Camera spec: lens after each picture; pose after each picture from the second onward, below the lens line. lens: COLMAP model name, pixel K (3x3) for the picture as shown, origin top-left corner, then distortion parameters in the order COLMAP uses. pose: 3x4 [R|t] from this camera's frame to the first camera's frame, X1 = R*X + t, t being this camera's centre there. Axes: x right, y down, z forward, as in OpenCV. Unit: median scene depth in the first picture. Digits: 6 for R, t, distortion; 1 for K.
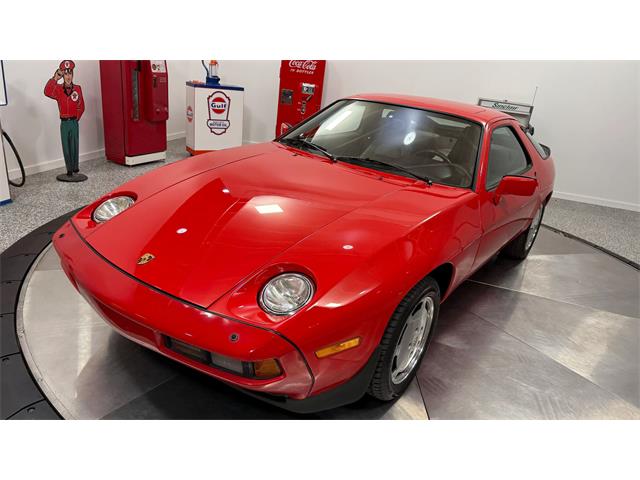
lens RADIAL K [[456.7, 0, 316.5], [0, 456.7, 237.1], [0, 0, 1]] dist [0.022375, -0.044912]
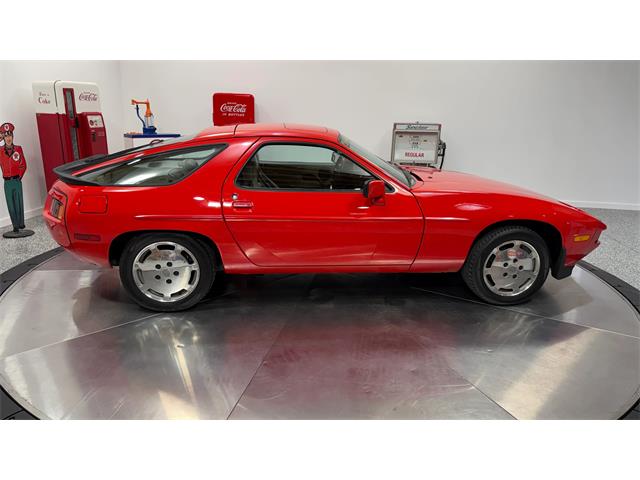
lens RADIAL K [[456.7, 0, 317.4], [0, 456.7, 230.1], [0, 0, 1]] dist [0.022375, -0.044912]
pose [[0.986631, -0.121650, 0.108446, 0.018513], [0.131768, 0.987040, -0.091598, 0.044934], [-0.095897, 0.104663, 0.989873, -0.083410]]
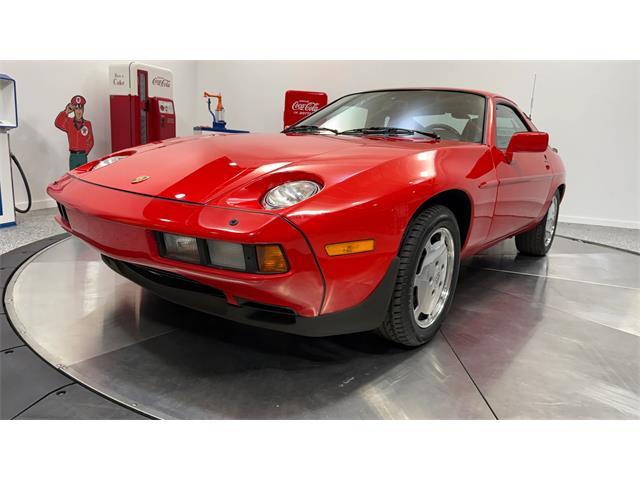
lens RADIAL K [[456.7, 0, 316.0], [0, 456.7, 237.9], [0, 0, 1]] dist [0.022375, -0.044912]
pose [[0.998844, -0.044992, -0.016916, -0.001539], [0.041417, 0.984204, -0.172124, 0.123797], [0.024393, 0.171224, 0.984930, 0.038096]]
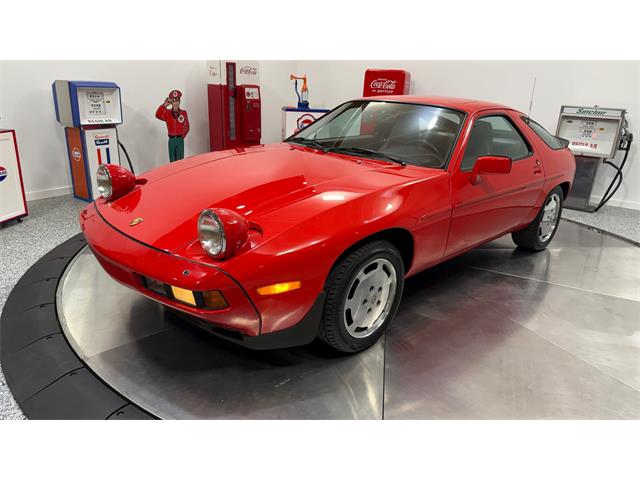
lens RADIAL K [[456.7, 0, 316.1], [0, 456.7, 239.8], [0, 0, 1]] dist [0.022375, -0.044912]
pose [[0.943119, 0.035578, -0.330545, 0.243303], [-0.060734, 0.995964, -0.066086, 0.082393], [0.326860, 0.082402, 0.941474, -0.037975]]
